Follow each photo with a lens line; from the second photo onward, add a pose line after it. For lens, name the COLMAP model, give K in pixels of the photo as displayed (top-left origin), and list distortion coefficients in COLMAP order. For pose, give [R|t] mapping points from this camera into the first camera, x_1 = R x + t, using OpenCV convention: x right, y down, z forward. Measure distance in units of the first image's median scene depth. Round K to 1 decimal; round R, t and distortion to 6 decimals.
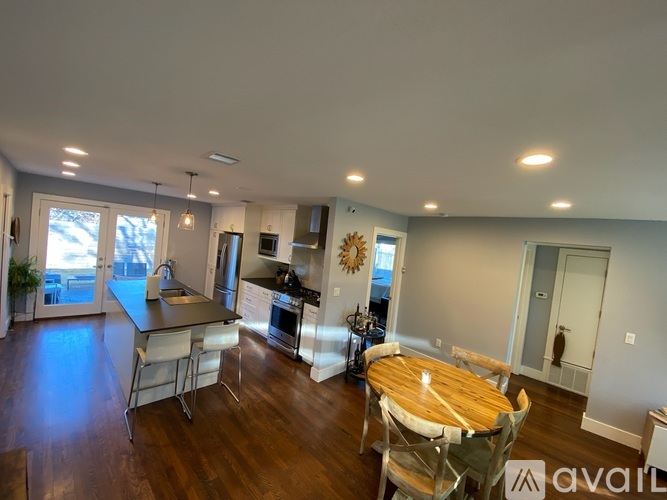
lens RADIAL K [[262.8, 0, 333.5], [0, 262.8, 250.0], [0, 0, 1]] dist [0.002361, -0.016683]
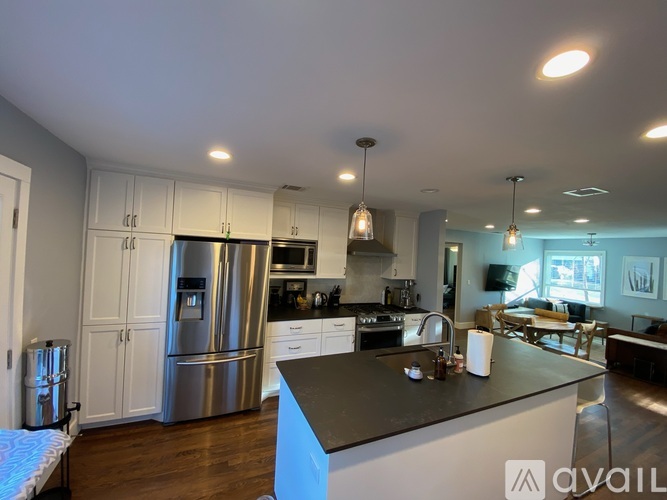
lens RADIAL K [[262.8, 0, 333.5], [0, 262.8, 250.0], [0, 0, 1]] dist [0.002361, -0.016683]
pose [[0.404374, -0.080880, 0.911010, -1.247556], [0.028594, 0.996713, 0.075797, -0.129703], [-0.914147, -0.004600, 0.405358, 1.006835]]
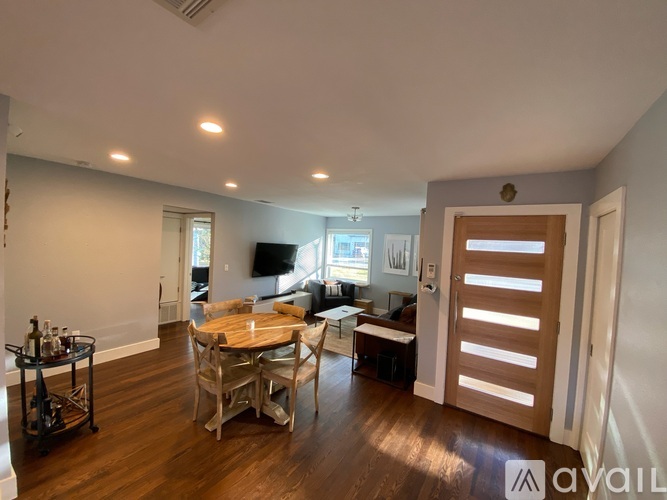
lens RADIAL K [[262.8, 0, 333.5], [0, 262.8, 250.0], [0, 0, 1]] dist [0.002361, -0.016683]
pose [[-0.162831, -0.141262, 0.976489, -0.528684], [-0.030584, 0.989945, 0.138108, -0.022014], [-0.986180, -0.007376, -0.165514, 0.517908]]
